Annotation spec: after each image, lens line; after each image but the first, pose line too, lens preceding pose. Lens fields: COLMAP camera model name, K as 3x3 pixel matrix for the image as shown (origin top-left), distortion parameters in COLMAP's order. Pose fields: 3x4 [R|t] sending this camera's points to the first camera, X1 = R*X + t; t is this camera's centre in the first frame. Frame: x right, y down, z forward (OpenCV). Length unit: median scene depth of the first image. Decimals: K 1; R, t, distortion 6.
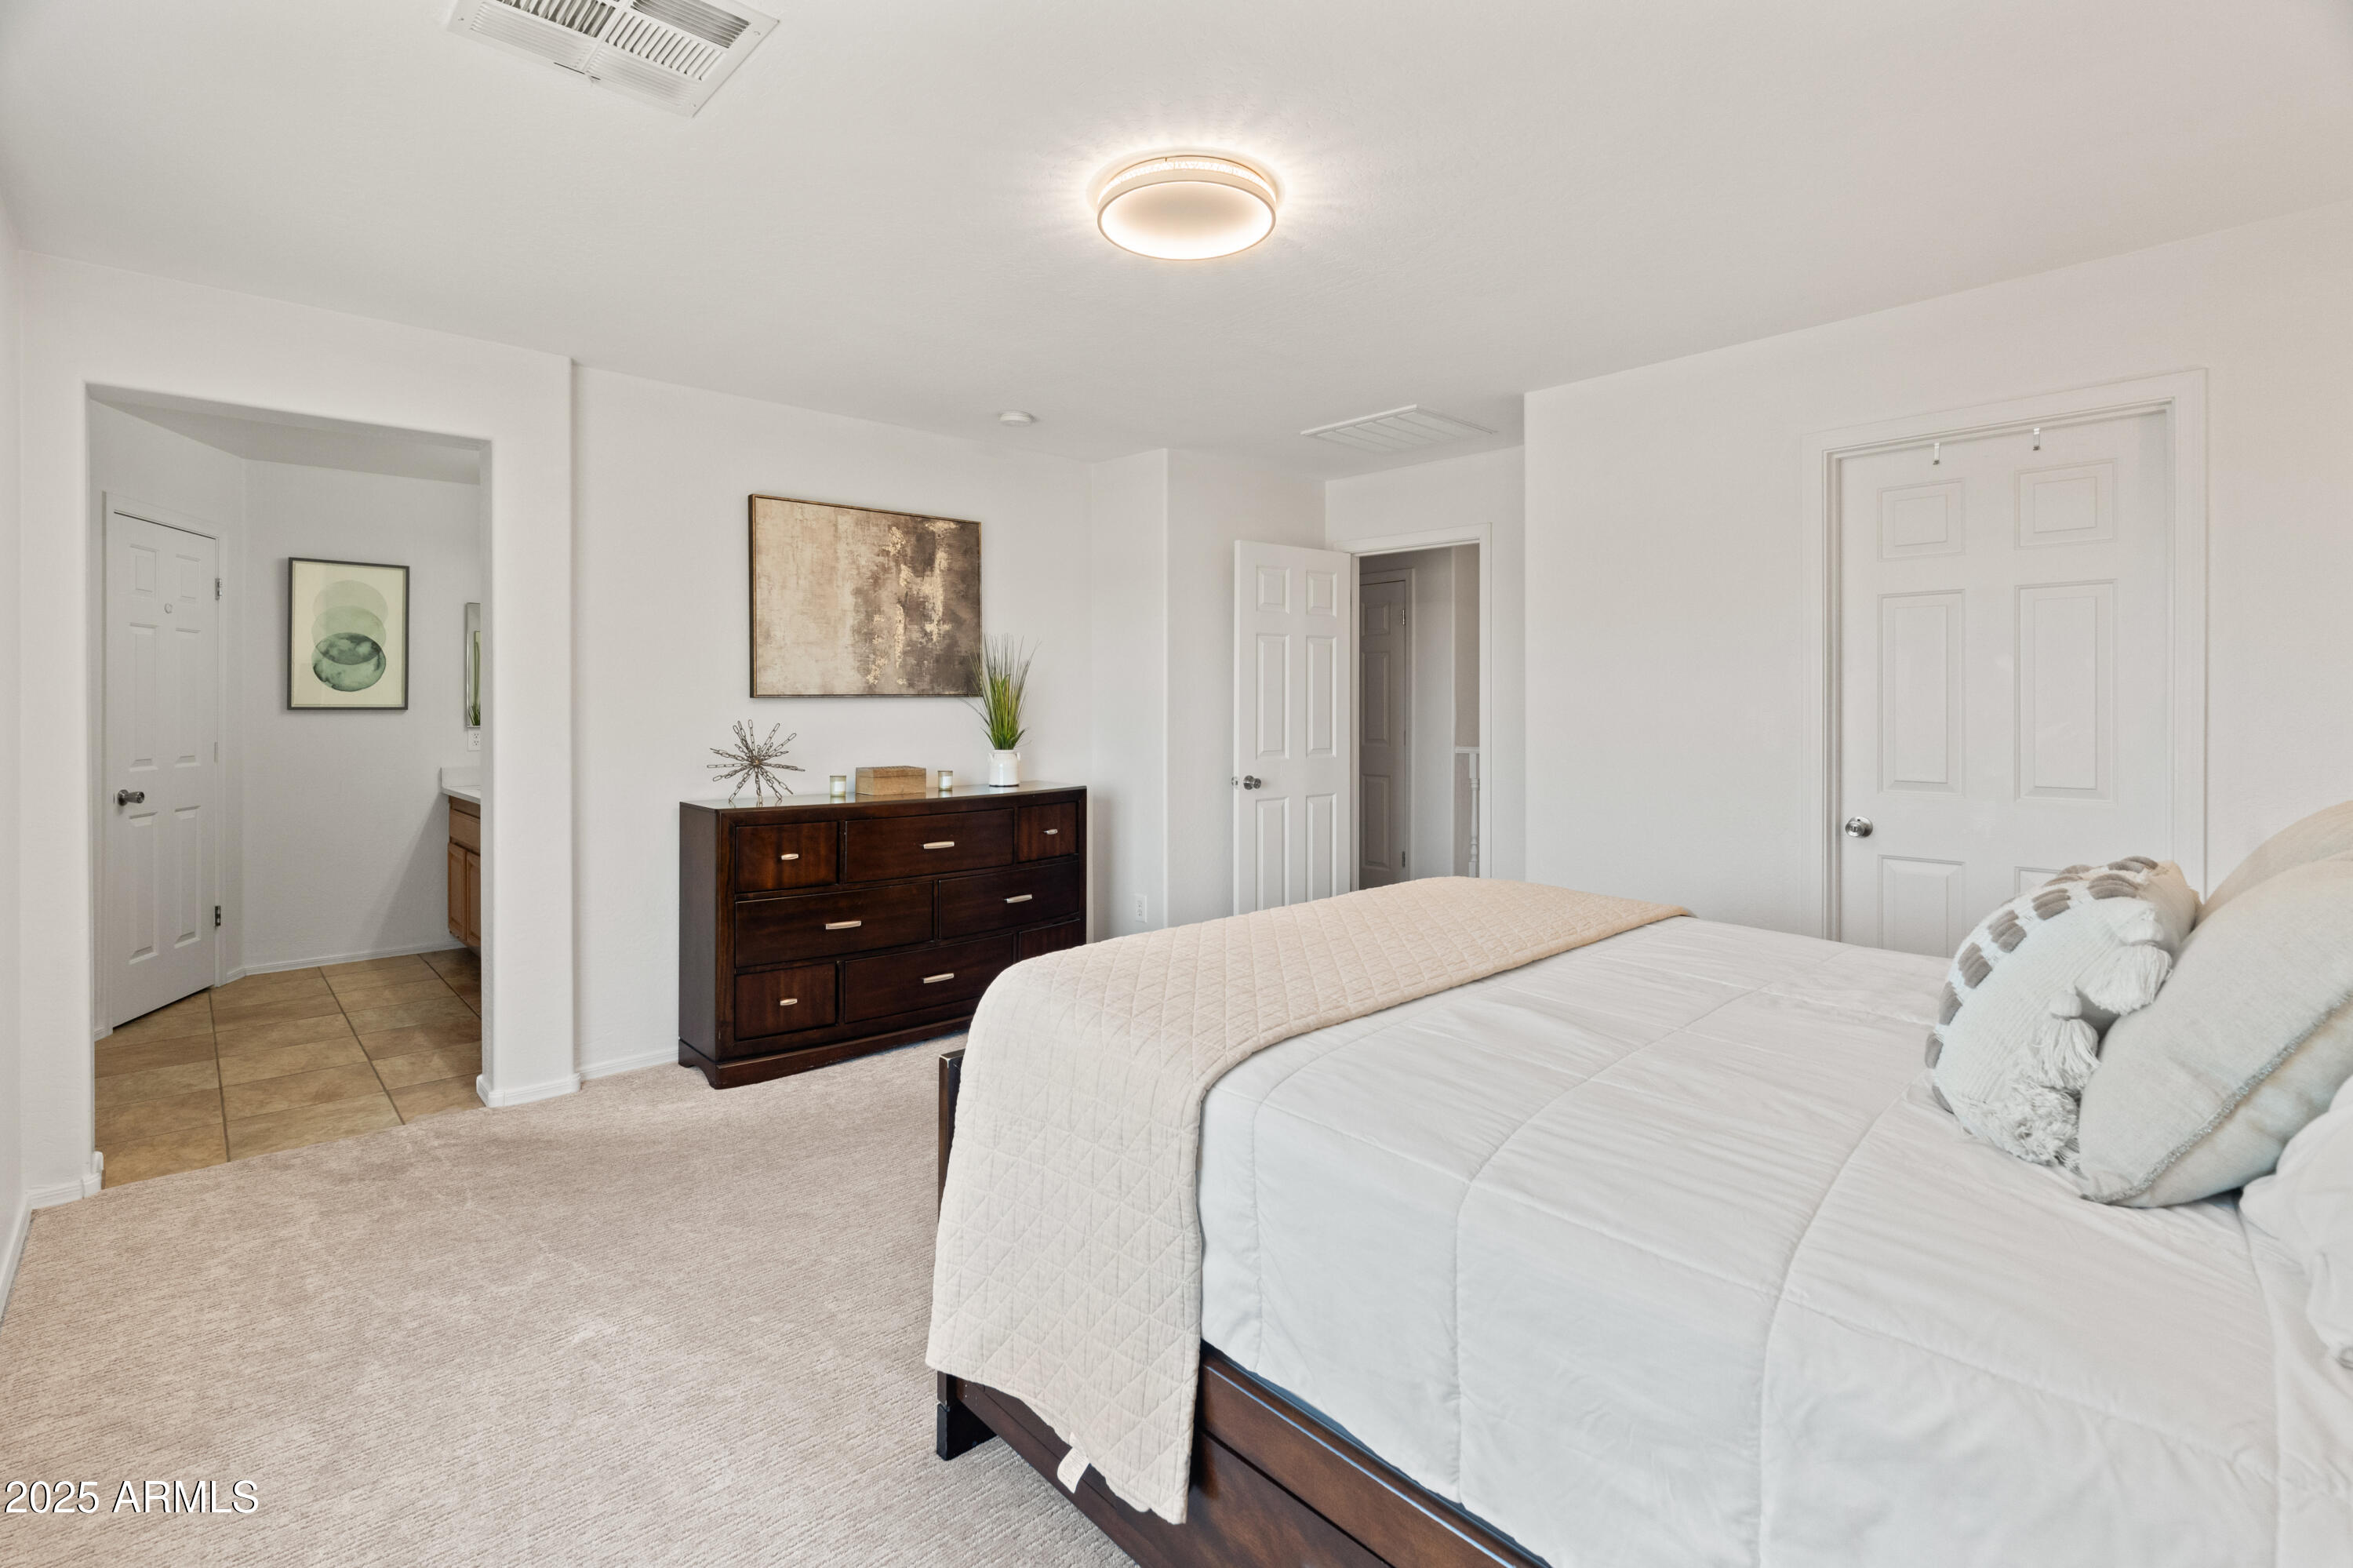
lens RADIAL K [[1071.5, 0, 1168.6], [0, 1071.5, 699.4], [0, 0, 1]] dist [-0.000479, 0.000015]
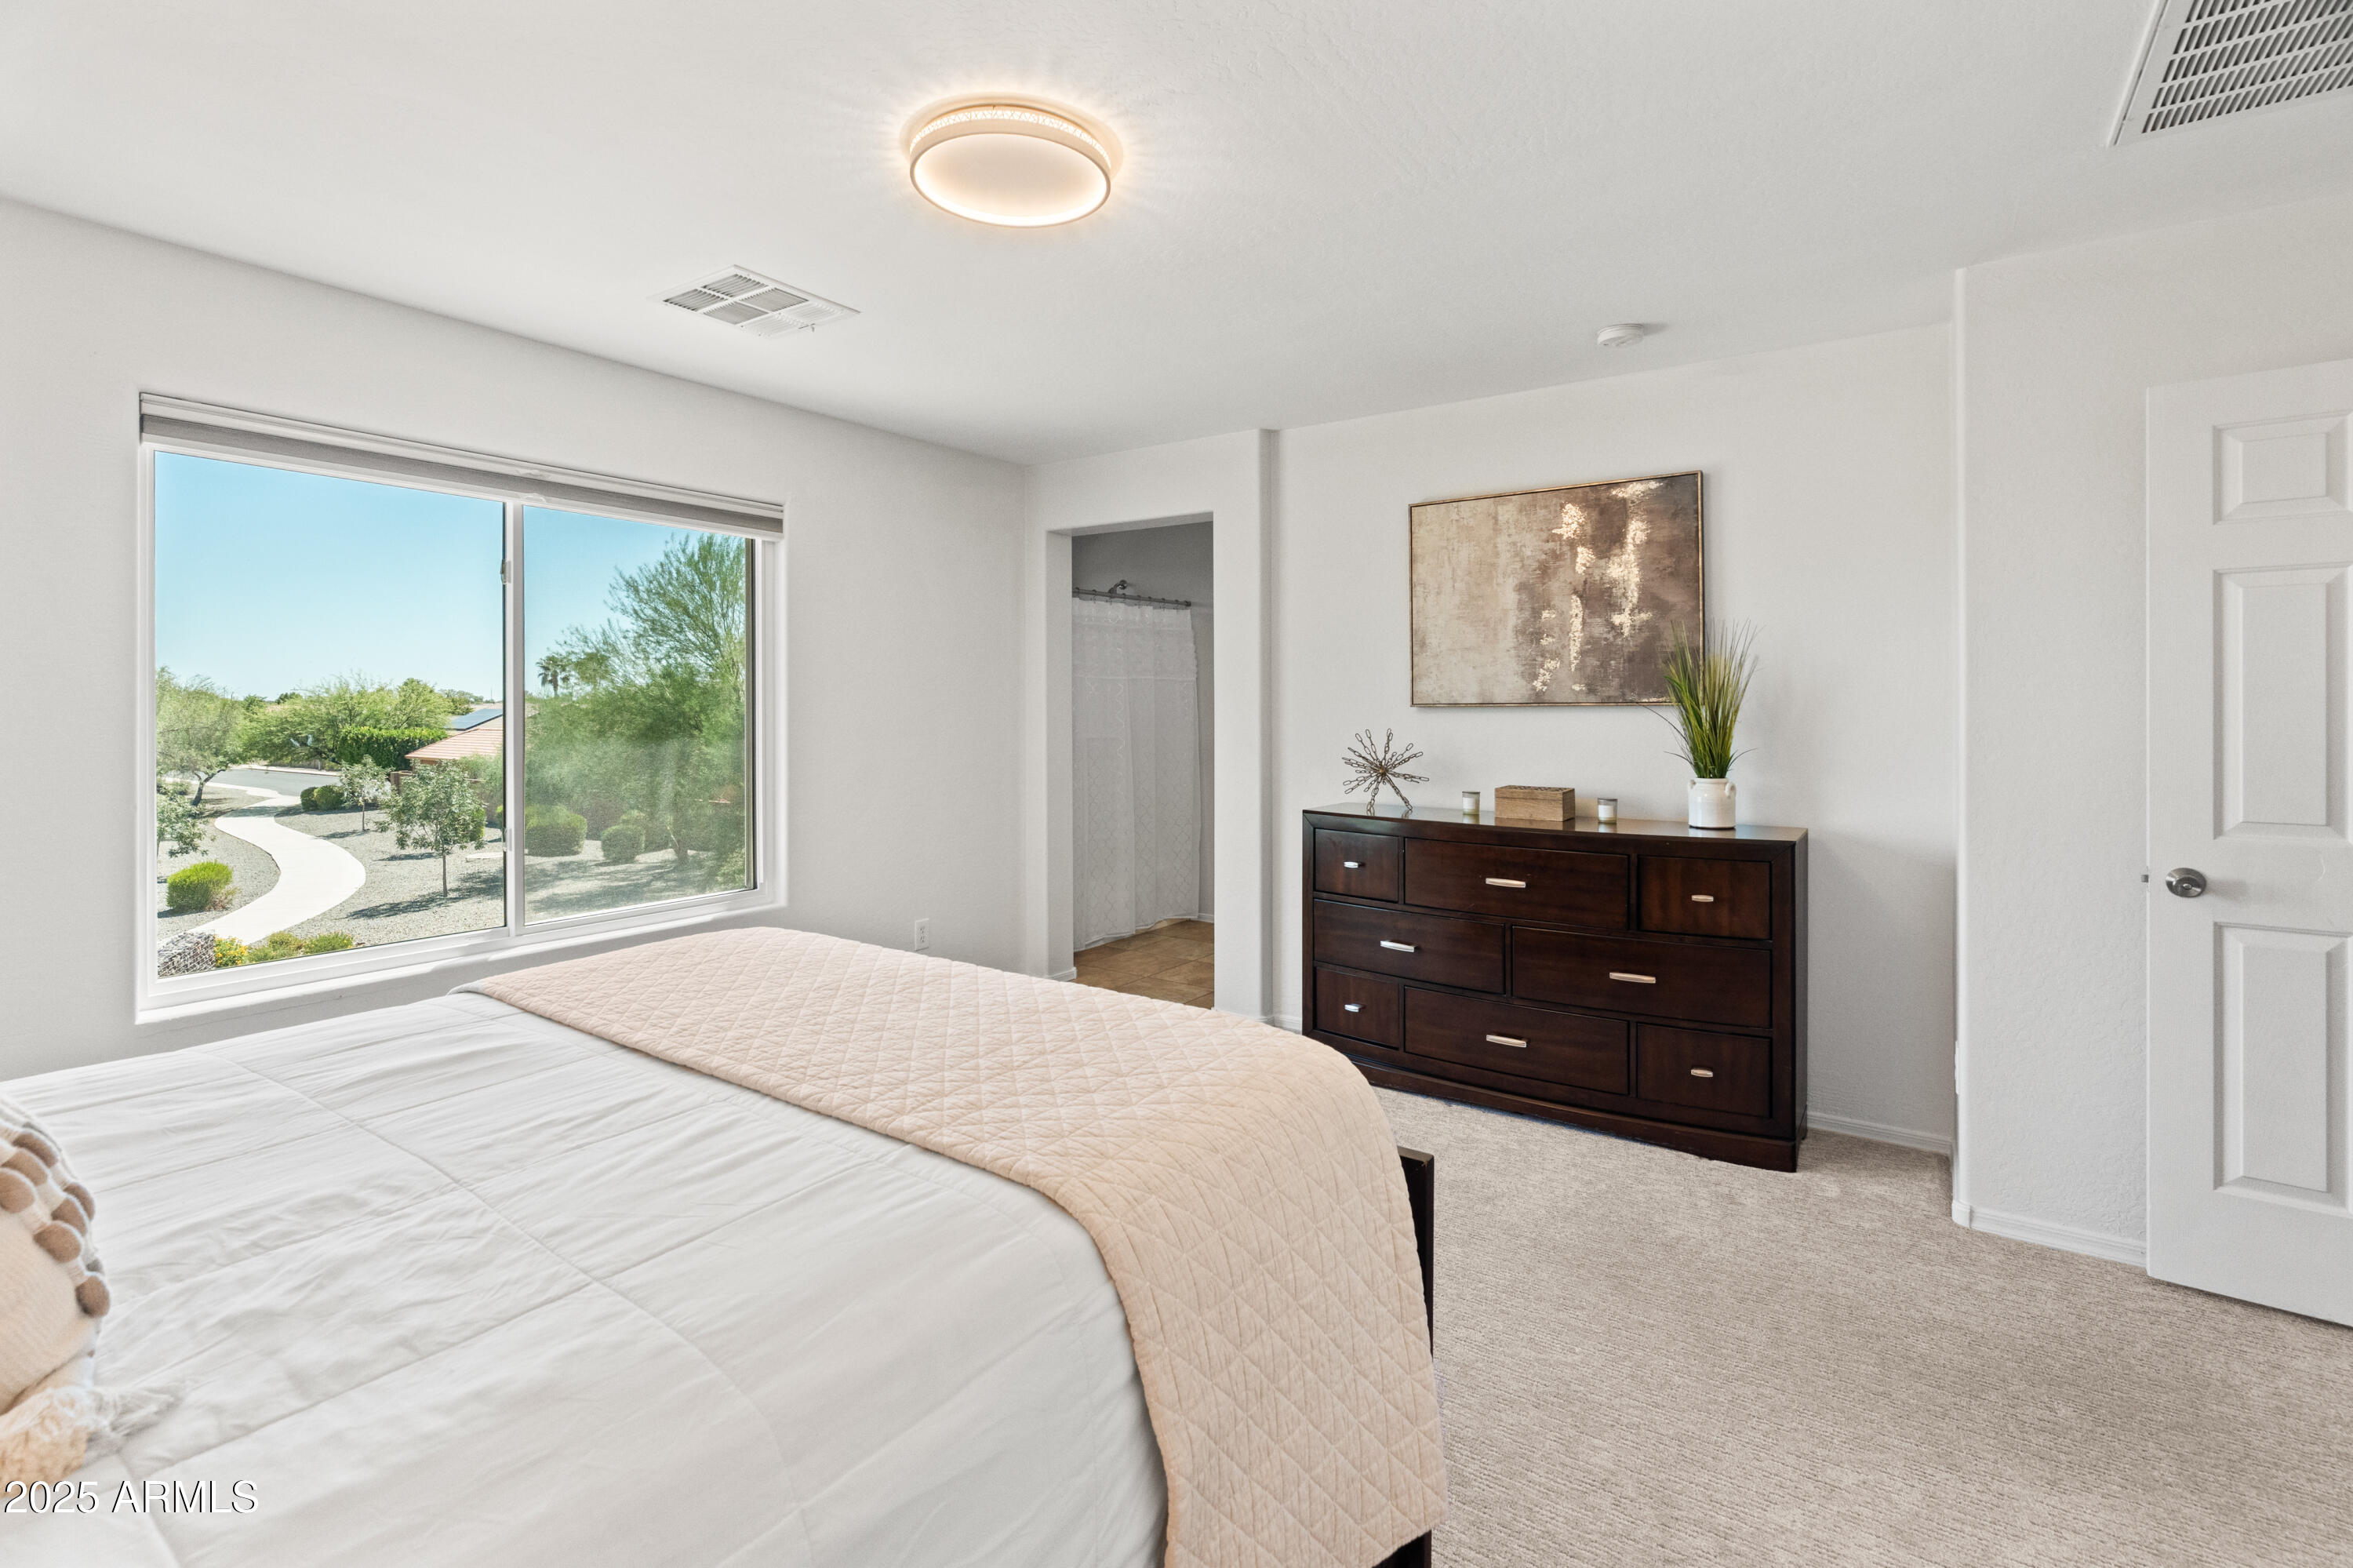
lens RADIAL K [[1103.8, 0, 1172.0], [0, 1103.8, 694.2], [0, 0, 1]] dist [-0.002262, 0.000026]
pose [[0.228791, -0.005509, -0.973460, 0.528759], [0.004945, 0.999978, -0.004497, -0.009100], [0.973463, -0.003785, 0.228813, 0.506678]]
